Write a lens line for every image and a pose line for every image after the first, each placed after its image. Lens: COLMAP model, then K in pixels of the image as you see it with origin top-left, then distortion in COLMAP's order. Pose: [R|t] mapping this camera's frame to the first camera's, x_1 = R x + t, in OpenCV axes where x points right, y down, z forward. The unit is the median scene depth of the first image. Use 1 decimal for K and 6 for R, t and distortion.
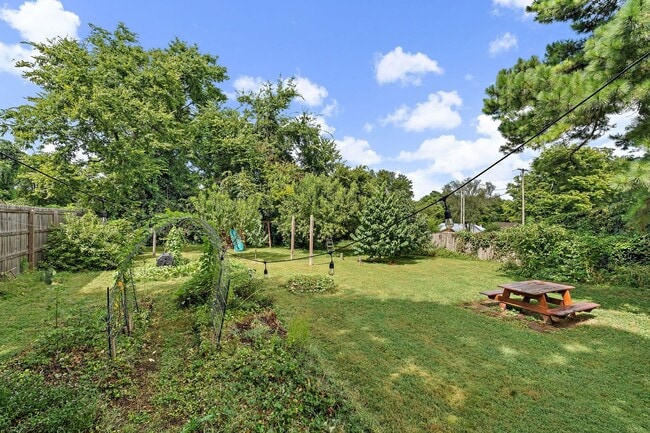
lens RADIAL K [[294.5, 0, 324.7], [0, 294.5, 213.0], [0, 0, 1]] dist [-0.002388, 0.000184]
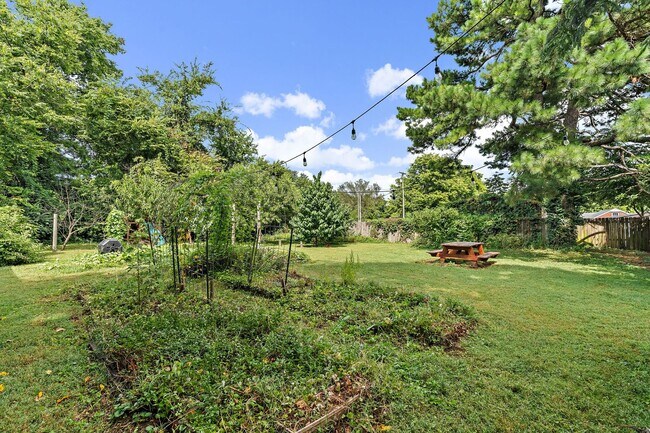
lens RADIAL K [[294.5, 0, 324.7], [0, 294.5, 213.0], [0, 0, 1]] dist [-0.002388, 0.000184]
pose [[0.934712, -0.009927, 0.355266, -0.120931], [0.011568, 0.999930, -0.002495, 0.033466], [-0.355217, 0.006442, 0.934762, -0.018064]]
